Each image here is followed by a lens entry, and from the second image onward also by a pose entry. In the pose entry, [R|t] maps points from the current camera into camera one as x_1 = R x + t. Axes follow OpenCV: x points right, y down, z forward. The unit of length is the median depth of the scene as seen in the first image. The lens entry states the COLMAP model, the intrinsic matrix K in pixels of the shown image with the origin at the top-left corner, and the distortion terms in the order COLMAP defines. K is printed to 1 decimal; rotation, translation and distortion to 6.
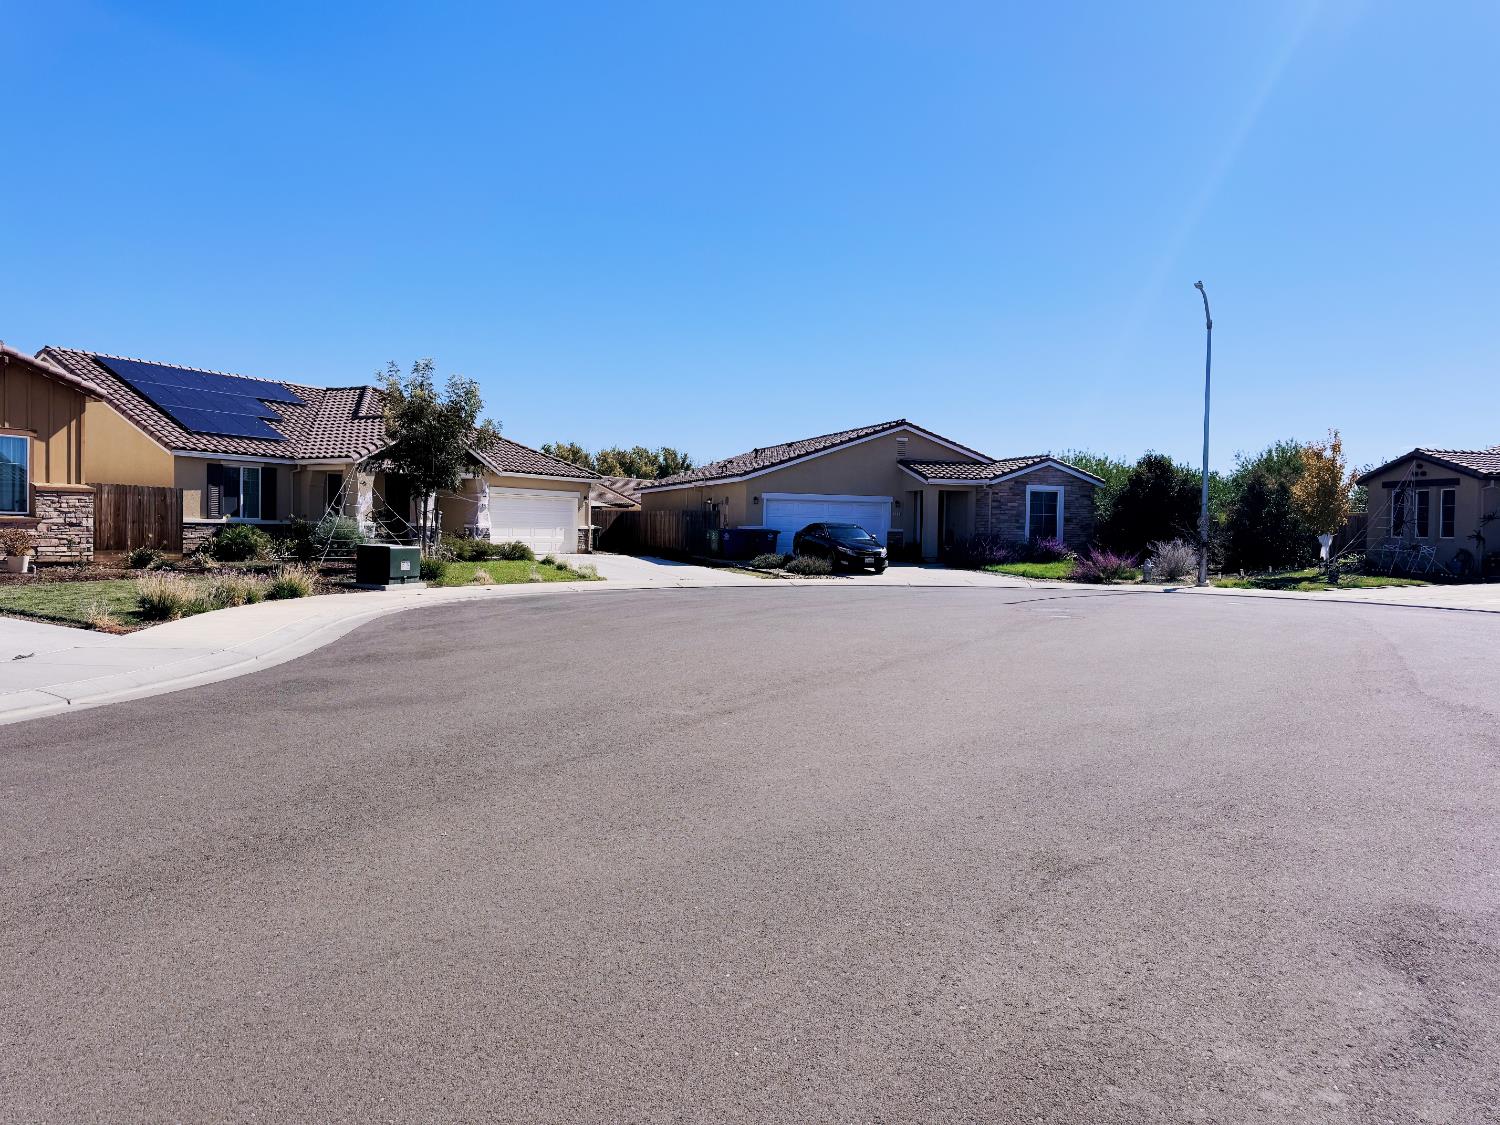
lens RADIAL K [[1062.0, 0, 759.5], [0, 1062.0, 563.7], [0, 0, 1]] dist [0.051246, -0.058111]
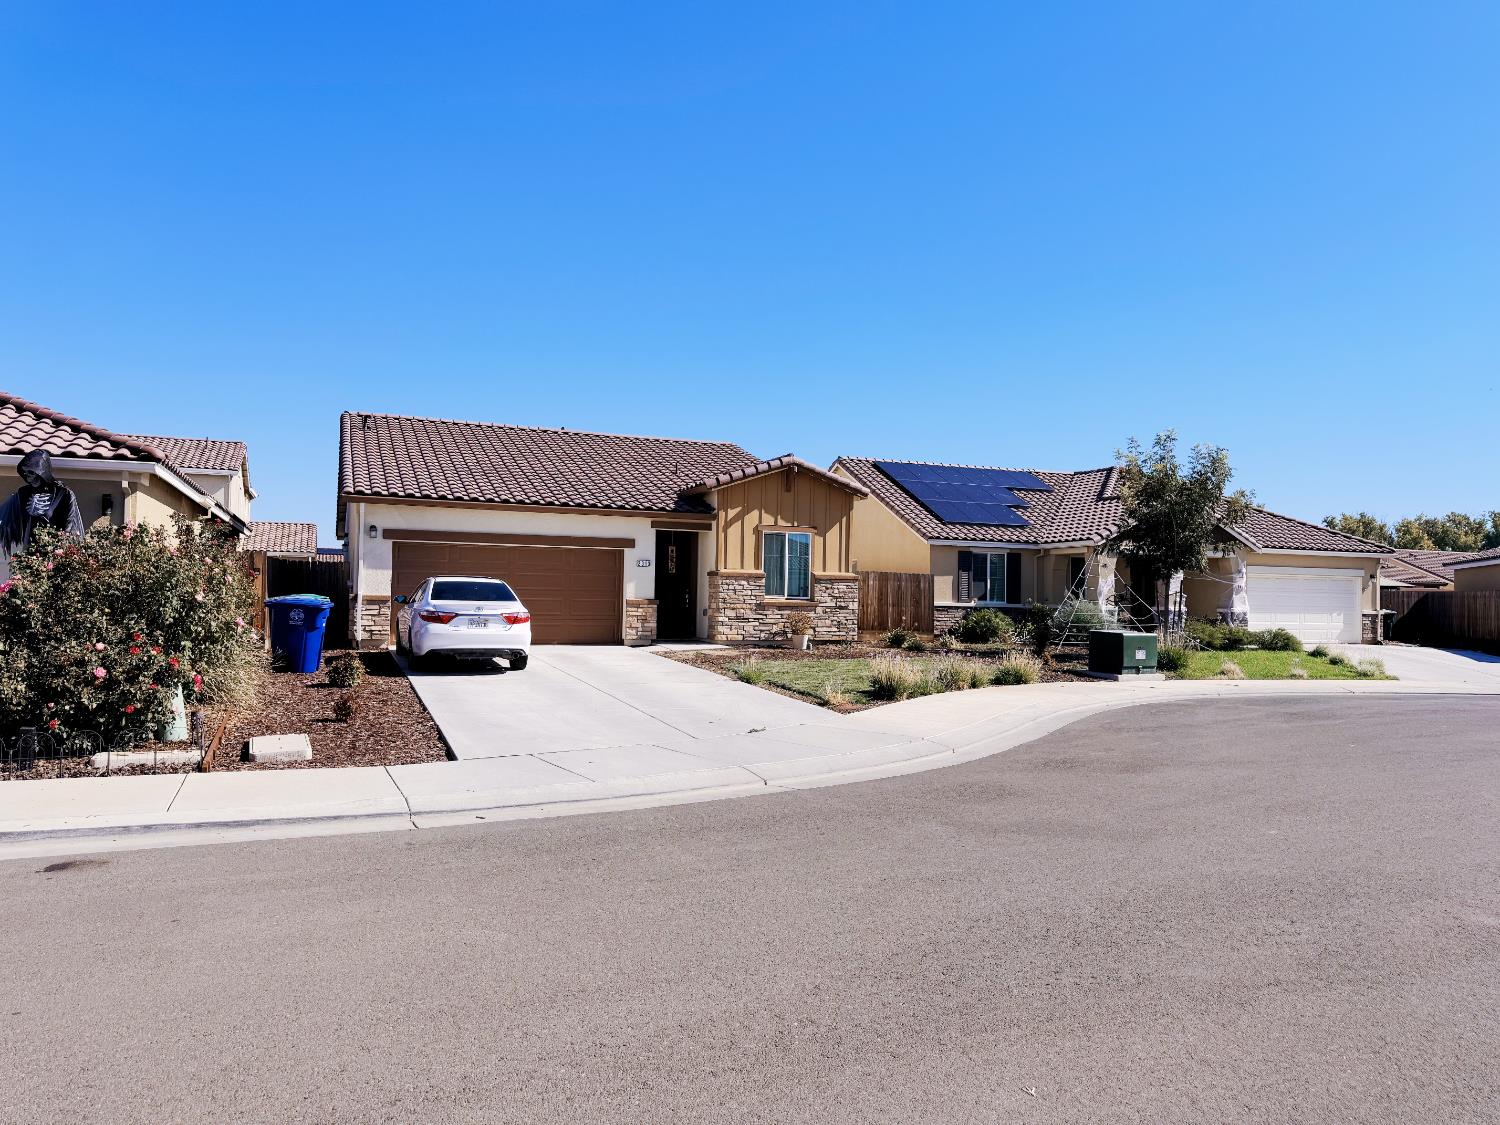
lens RADIAL K [[1048.3, 0, 750.2], [0, 1048.3, 554.5], [0, 0, 1]] dist [0.201682, -0.361017]
pose [[0.767507, -0.030691, -0.640306, 0.001980], [-0.024069, 0.996769, -0.076627, -0.004409], [0.640589, 0.074224, 0.764289, 0.067266]]
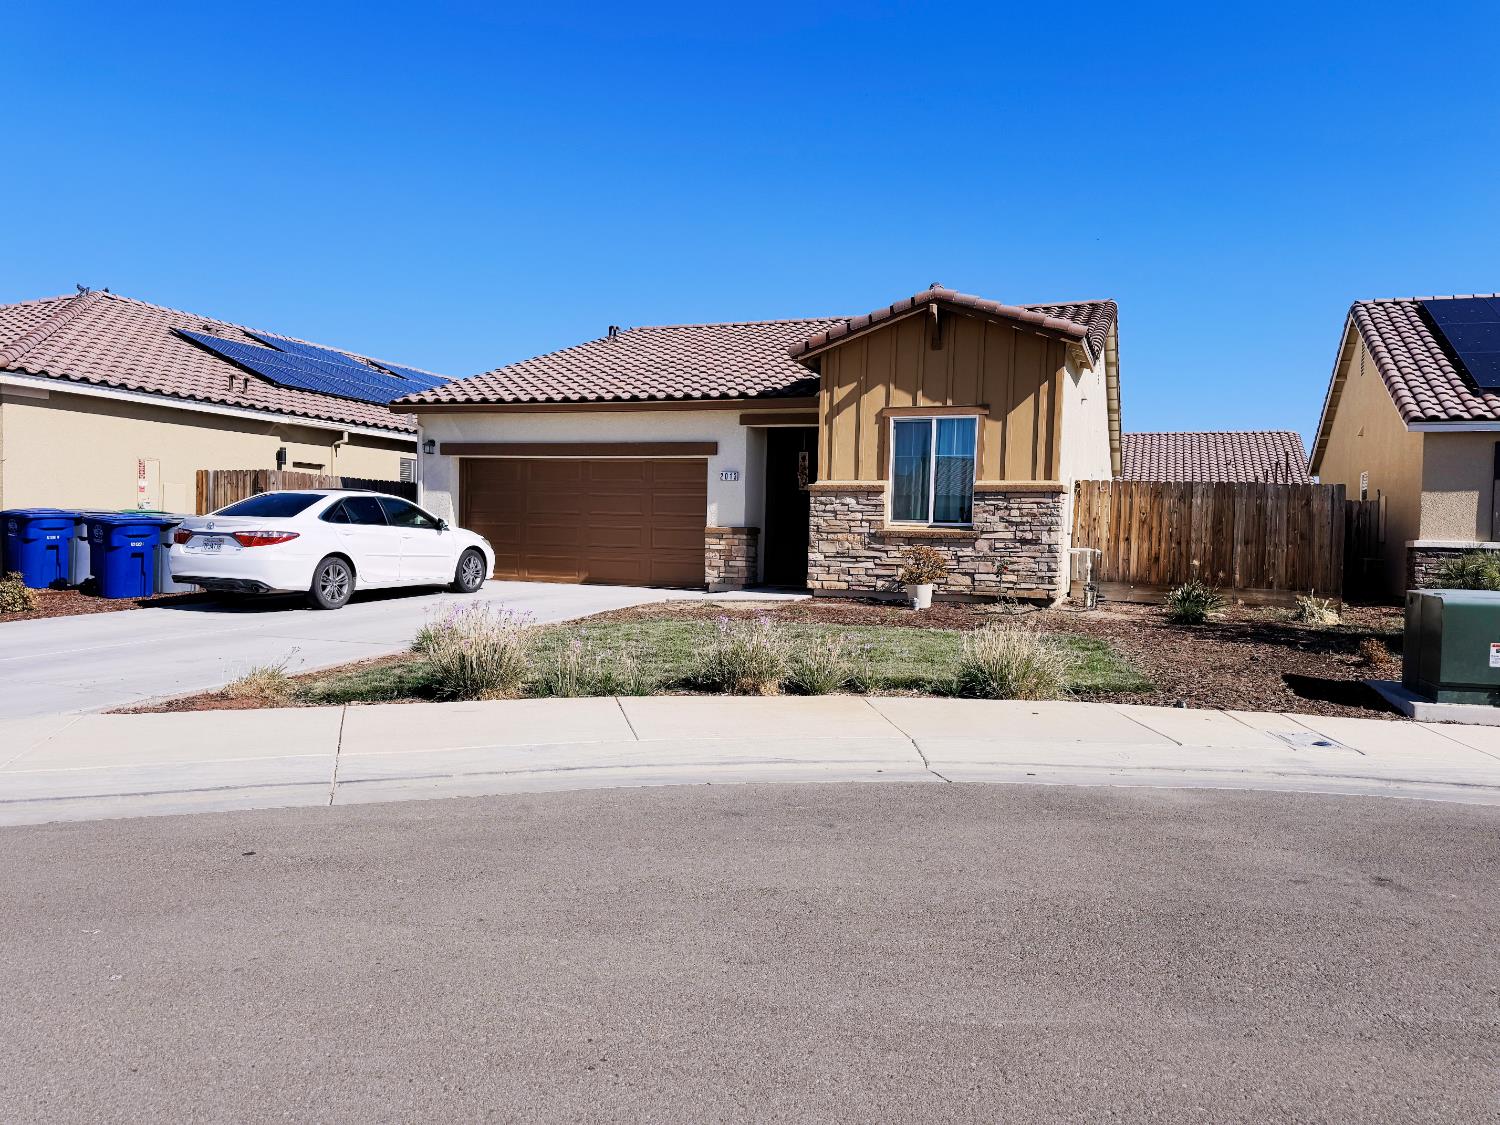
lens RADIAL K [[1040.8, 0, 750.0], [0, 1040.8, 562.5], [0, 0, 1]] dist [0.120079, -0.155345]
pose [[0.134319, 0.008956, -0.990898, -0.021502], [-0.052866, 0.998600, 0.001860, -0.013429], [0.989527, 0.052135, 0.134604, 0.628445]]
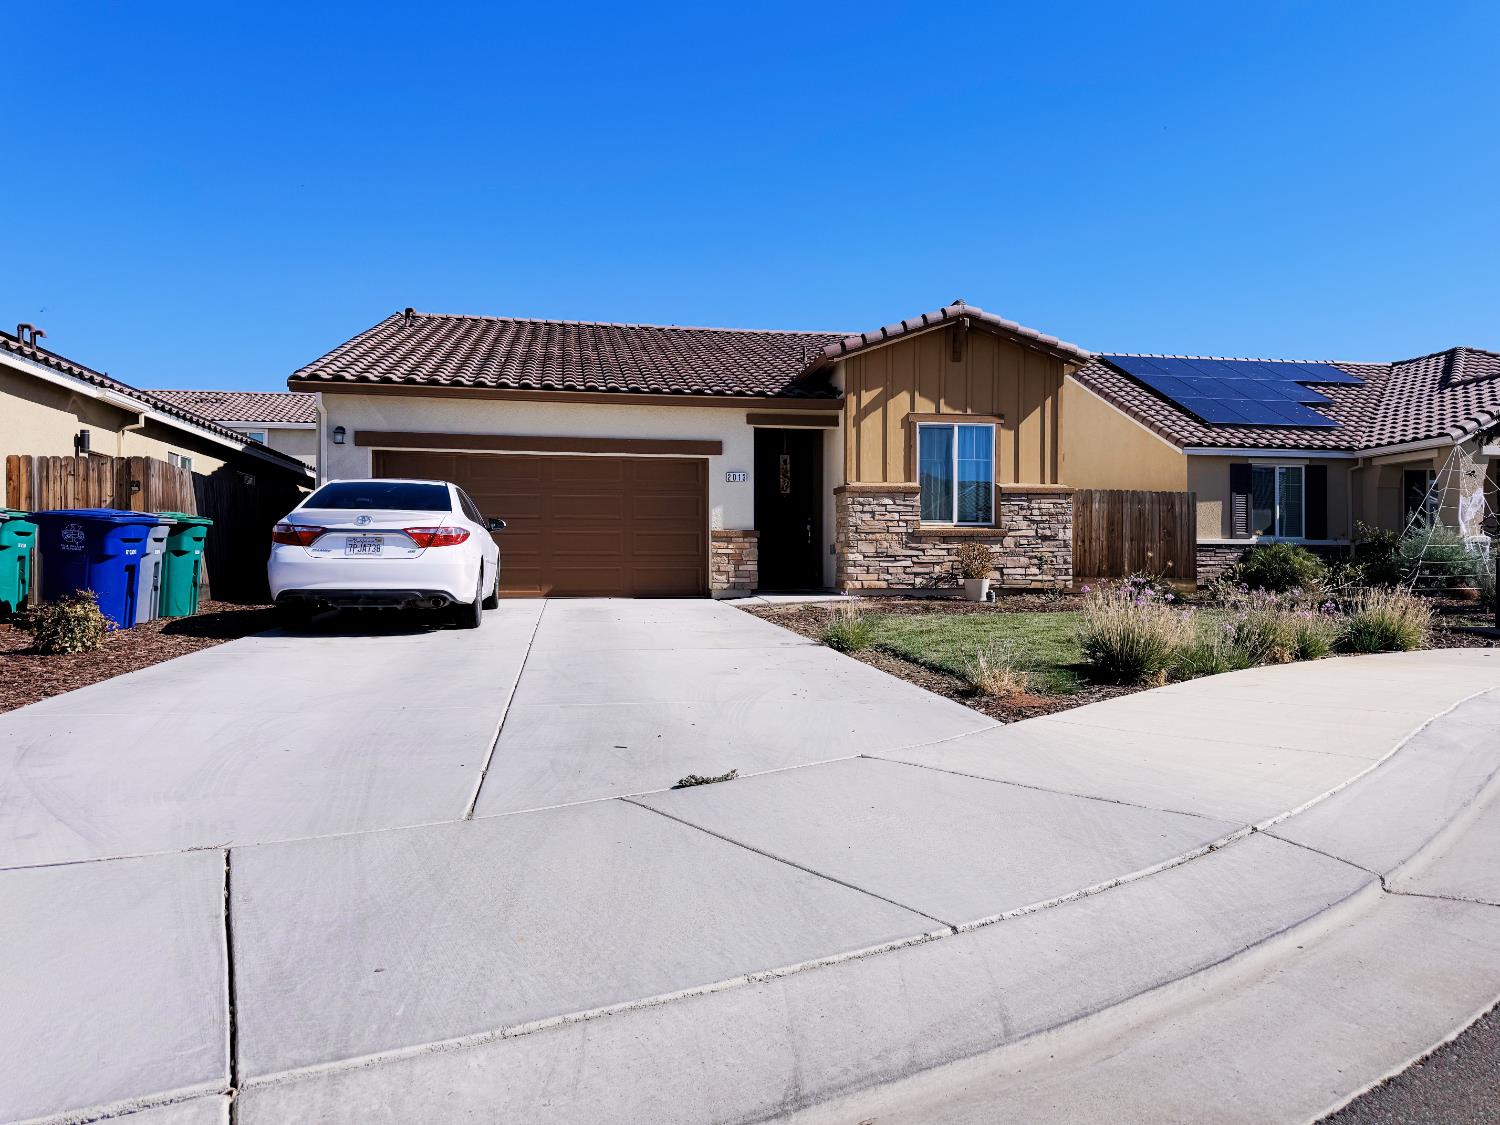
lens RADIAL K [[1040.8, 0, 750.0], [0, 1040.8, 562.5], [0, 0, 1]] dist [0.120079, -0.155345]
pose [[0.616484, -0.025441, -0.786957, -0.167497], [-0.013049, 0.999010, -0.042518, 0.011351], [0.787260, 0.036481, 0.615542, 0.335107]]
